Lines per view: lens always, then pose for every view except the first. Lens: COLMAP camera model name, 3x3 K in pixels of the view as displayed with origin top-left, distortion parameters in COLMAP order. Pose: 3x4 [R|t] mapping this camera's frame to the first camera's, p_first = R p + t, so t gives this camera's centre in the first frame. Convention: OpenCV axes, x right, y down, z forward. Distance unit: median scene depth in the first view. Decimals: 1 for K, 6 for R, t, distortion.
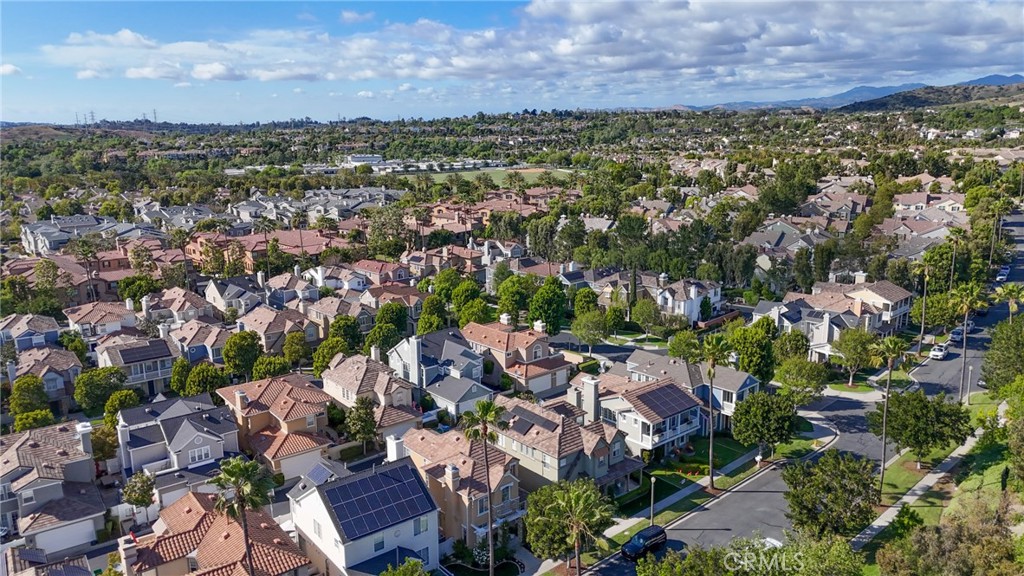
lens RADIAL K [[750.1, 0, 517.0], [0, 750.1, 282.4], [0, 0, 1]] dist [0.066082, -0.035706]
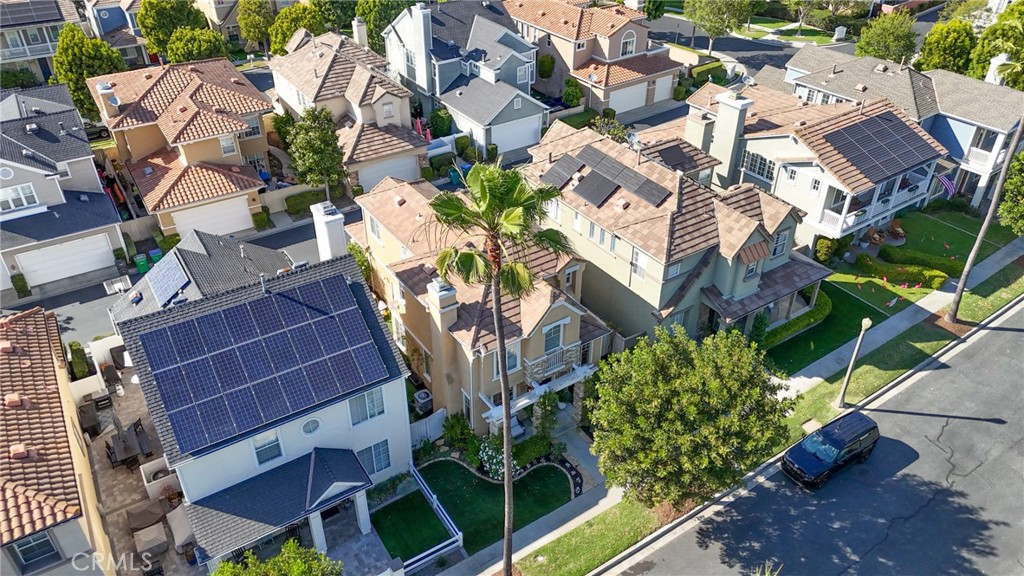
lens RADIAL K [[750.1, 0, 515.2], [0, 750.1, 288.3], [0, 0, 1]] dist [0.066082, -0.035706]
pose [[0.994706, 0.069309, -0.075865, -0.004068], [-0.034566, 0.920948, 0.388149, 0.051943], [0.096770, -0.383472, 0.918469, 0.450220]]
